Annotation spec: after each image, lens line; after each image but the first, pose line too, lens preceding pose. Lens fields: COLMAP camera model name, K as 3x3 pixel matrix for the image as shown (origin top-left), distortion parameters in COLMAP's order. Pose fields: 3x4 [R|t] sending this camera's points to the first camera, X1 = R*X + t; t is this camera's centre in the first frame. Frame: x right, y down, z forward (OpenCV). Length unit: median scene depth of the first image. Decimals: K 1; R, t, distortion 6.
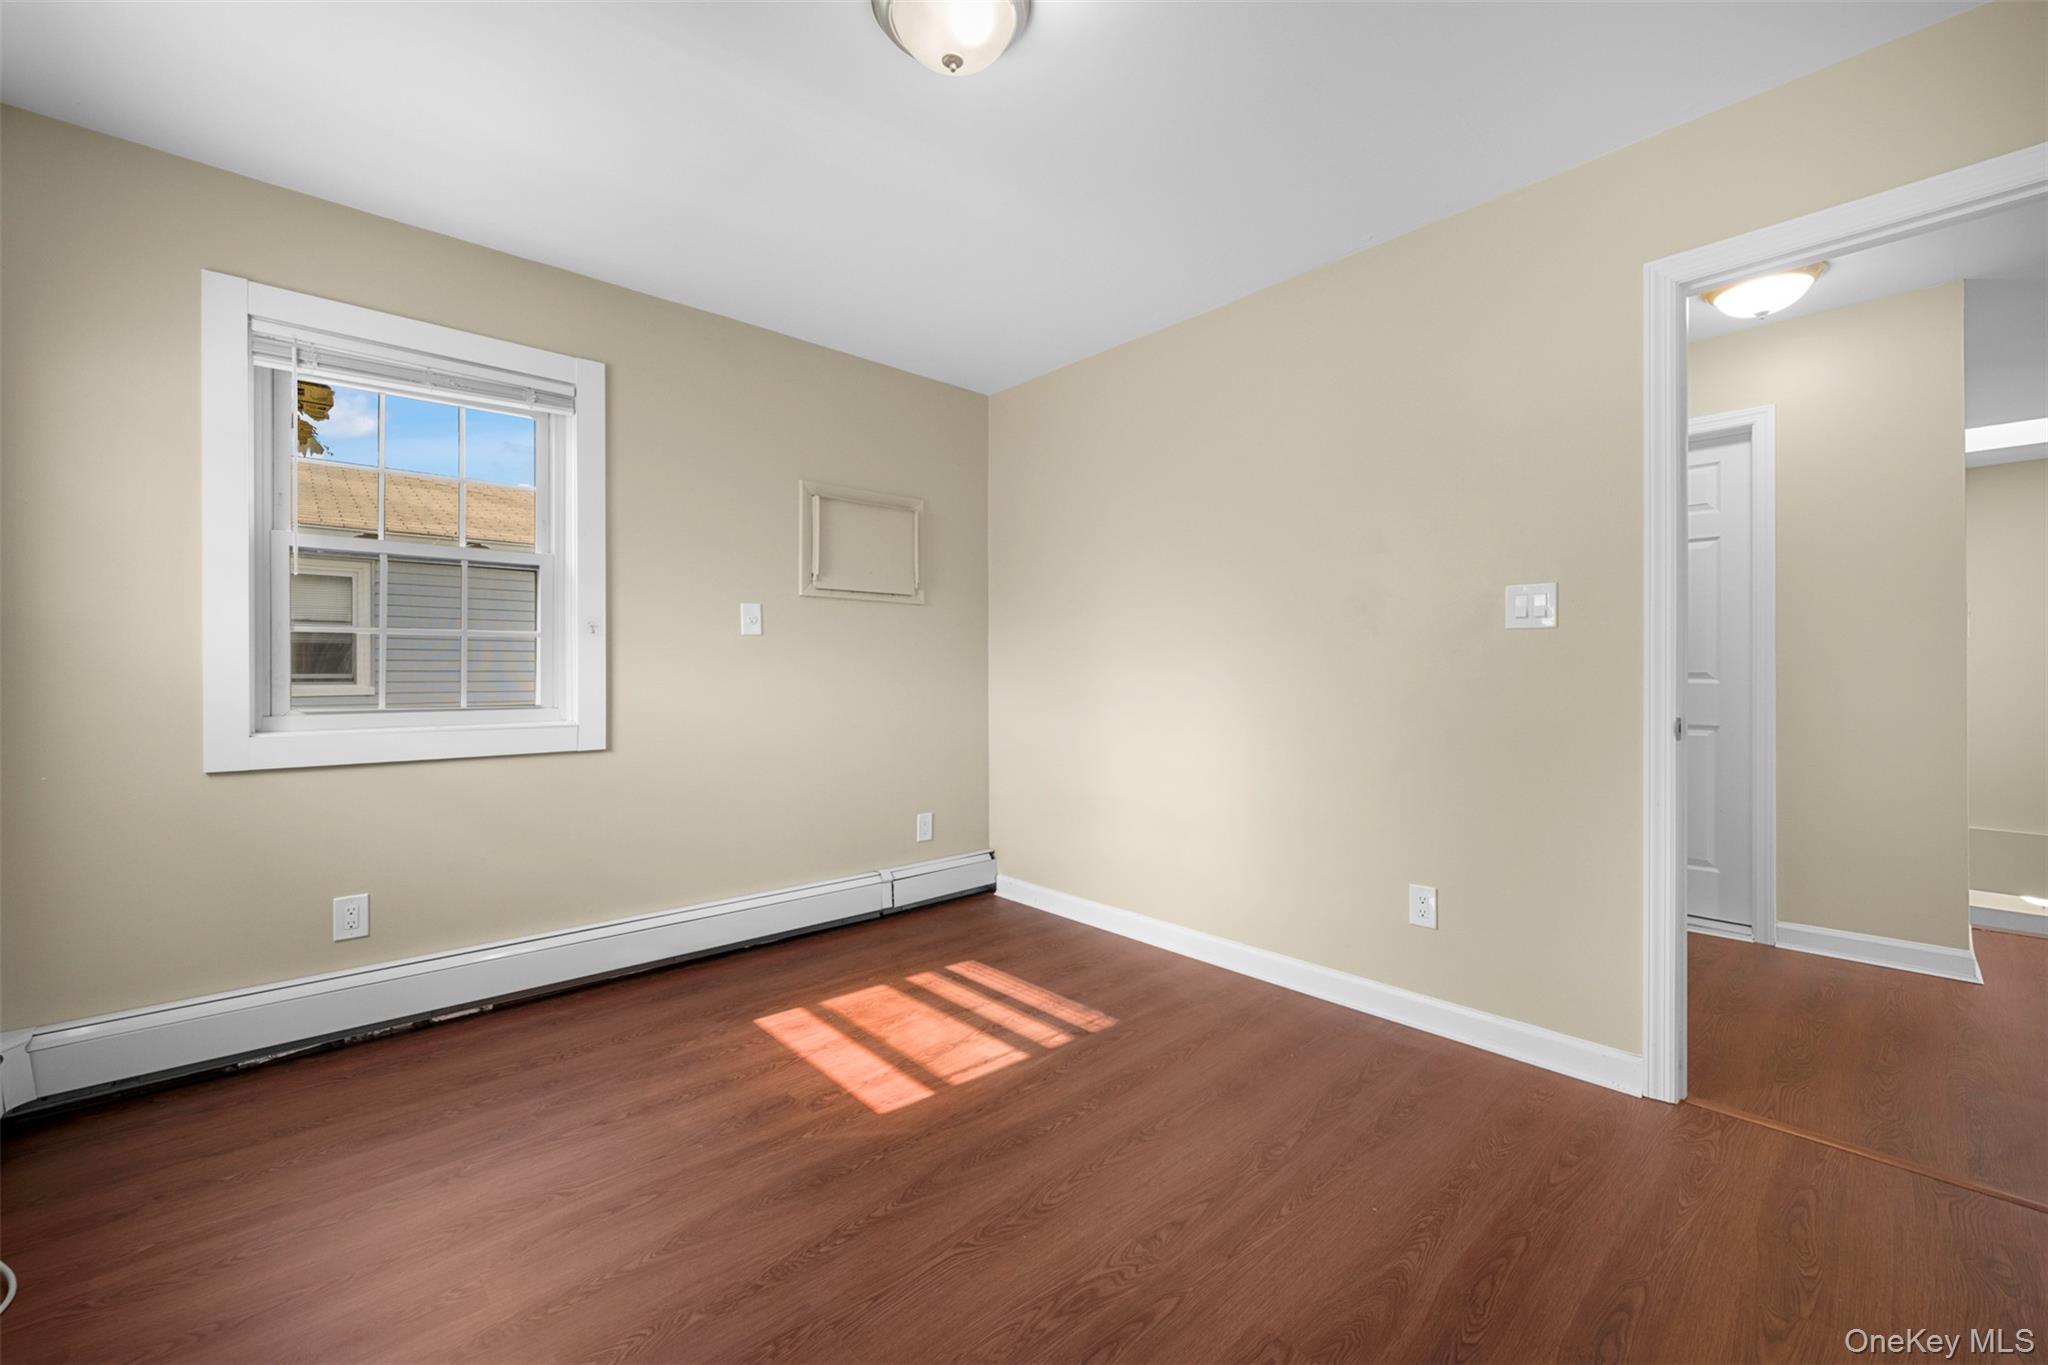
lens RADIAL K [[827.6, 0, 1018.6], [0, 827.6, 676.7], [0, 0, 1]] dist [-0.000643, -0.000045]
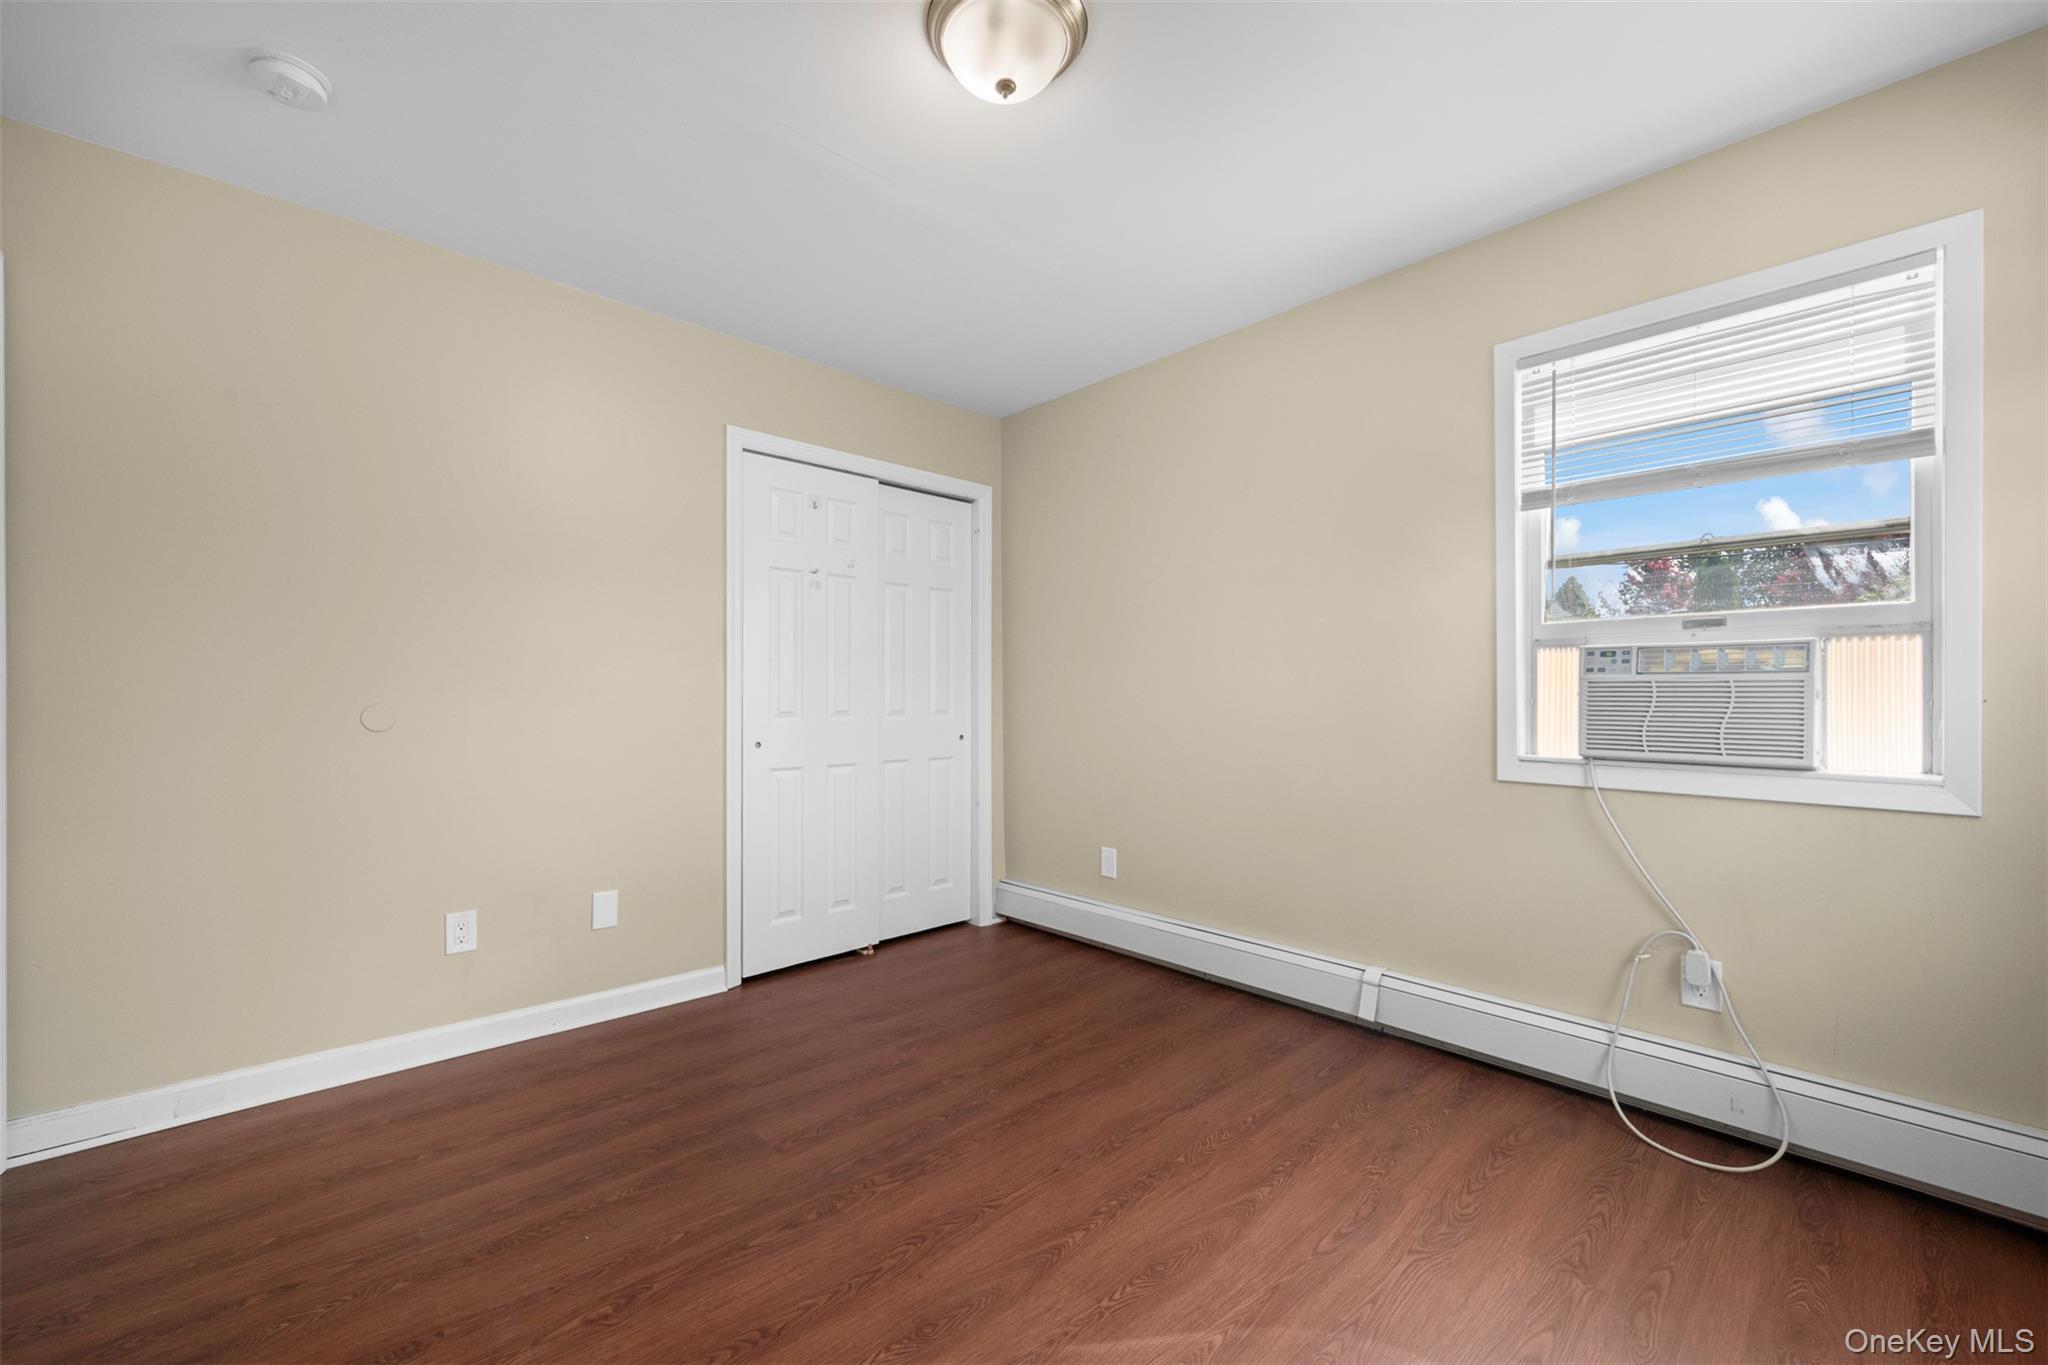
lens RADIAL K [[827.6, 0, 1029.4], [0, 827.6, 687.8], [0, 0, 1]] dist [-0.000643, -0.000045]
pose [[-0.999837, 0.001751, -0.017951, -0.092548], [0.001790, 0.999996, -0.002141, -0.022760], [0.017947, -0.002173, -0.999837, 2.052269]]
